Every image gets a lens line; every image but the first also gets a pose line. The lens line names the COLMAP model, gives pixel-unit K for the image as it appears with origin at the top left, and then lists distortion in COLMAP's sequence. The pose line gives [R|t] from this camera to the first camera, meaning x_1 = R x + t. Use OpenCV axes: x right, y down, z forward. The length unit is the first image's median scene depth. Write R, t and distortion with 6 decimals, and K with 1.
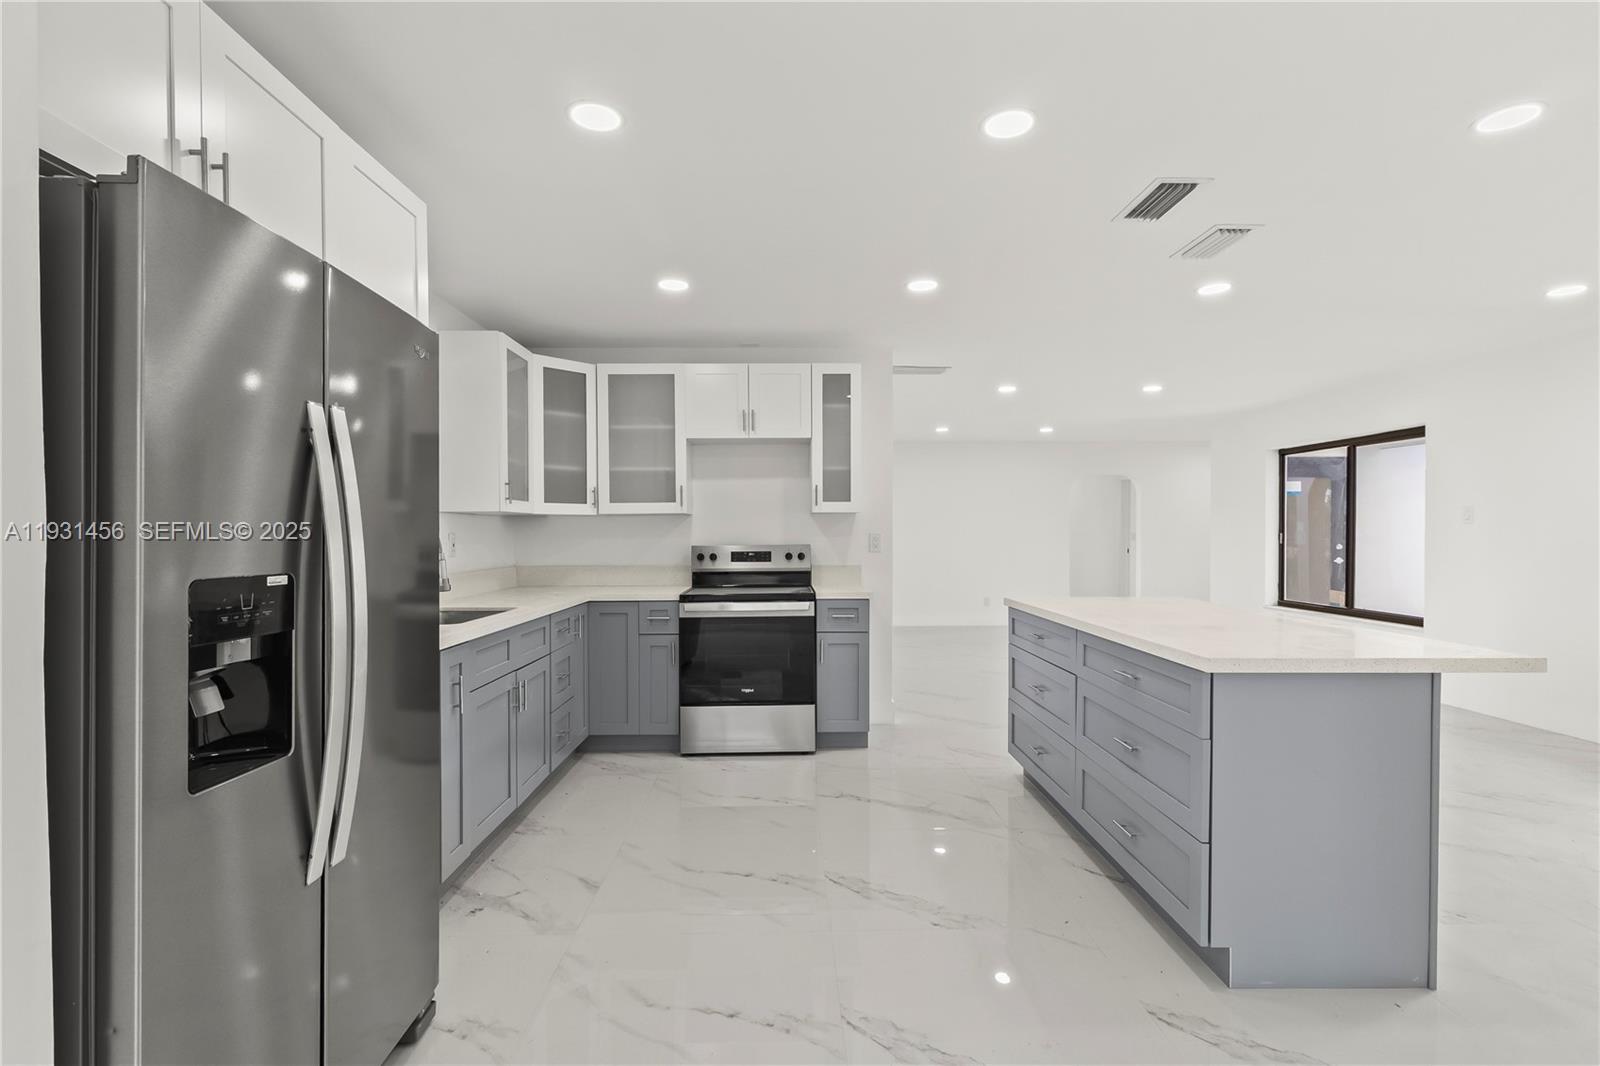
lens RADIAL K [[748.6, 0, 801.3], [0, 748.6, 537.5], [0, 0, 1]] dist [-0.000314, -0.000025]
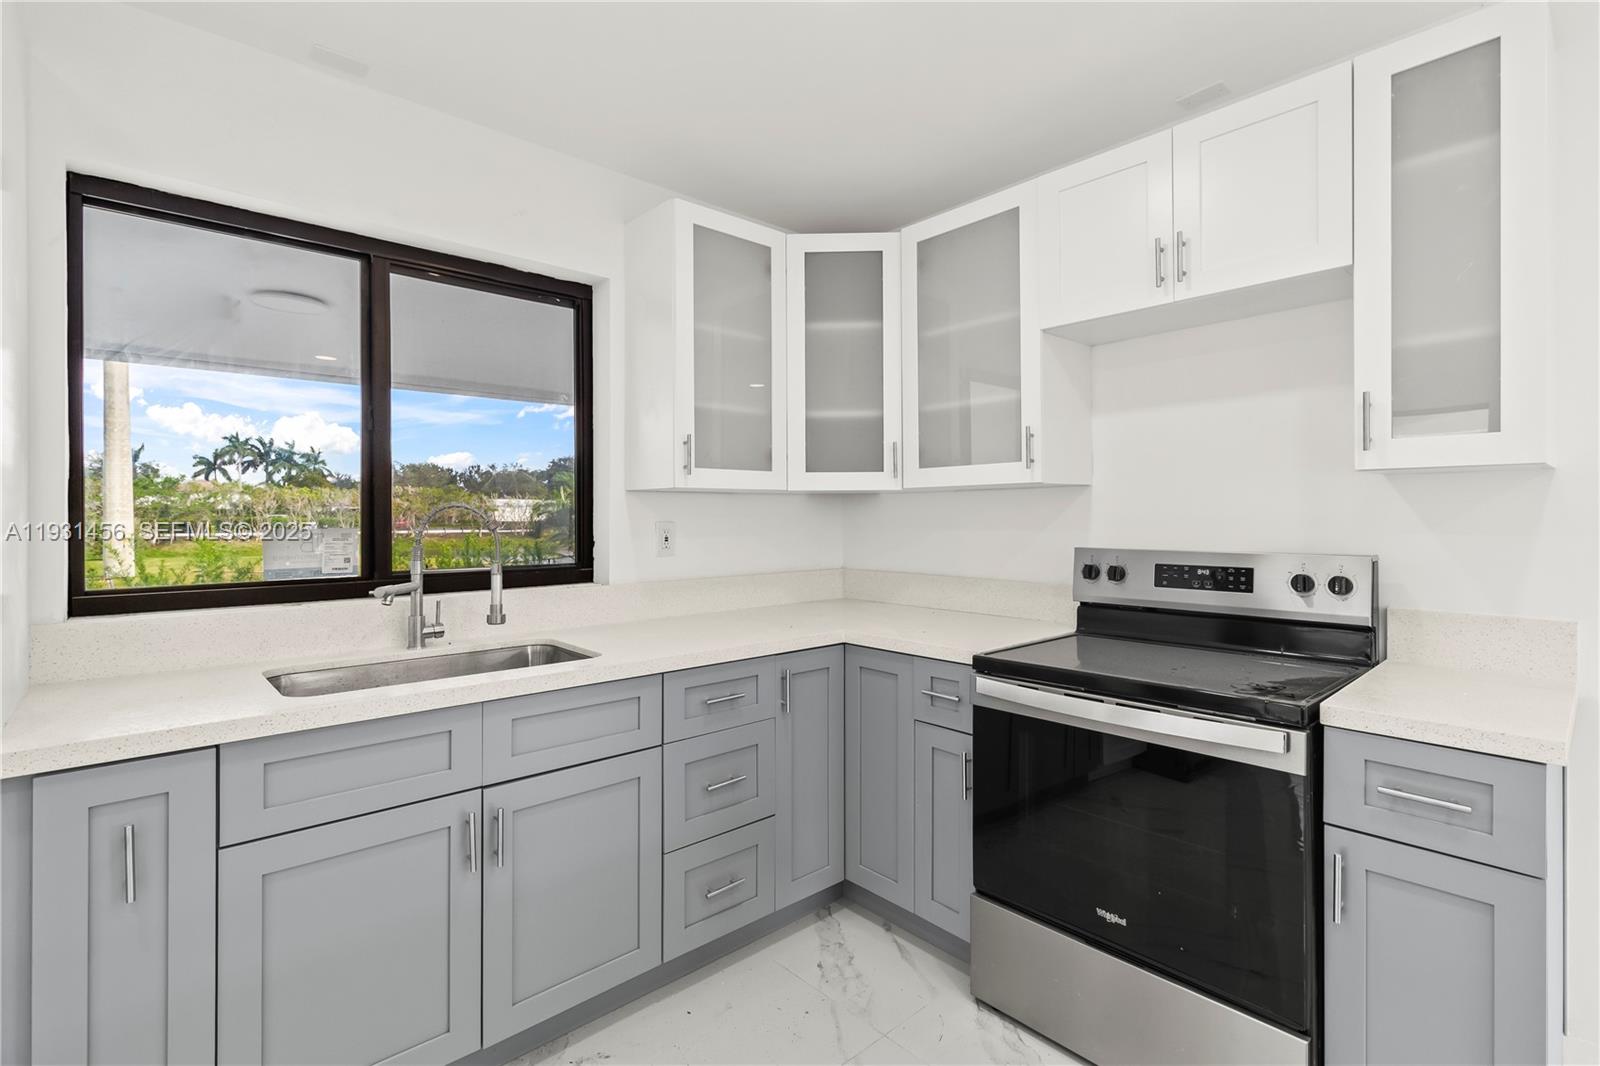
lens RADIAL K [[742.8, 0, 803.6], [0, 742.8, 517.1], [0, 0, 1]] dist [0.000043, -0.000036]
pose [[0.657864, 0.004233, -0.753125, 0.111462], [-0.003033, 0.999991, 0.002972, -0.010997], [0.753131, 0.000329, 0.657871, 0.568881]]
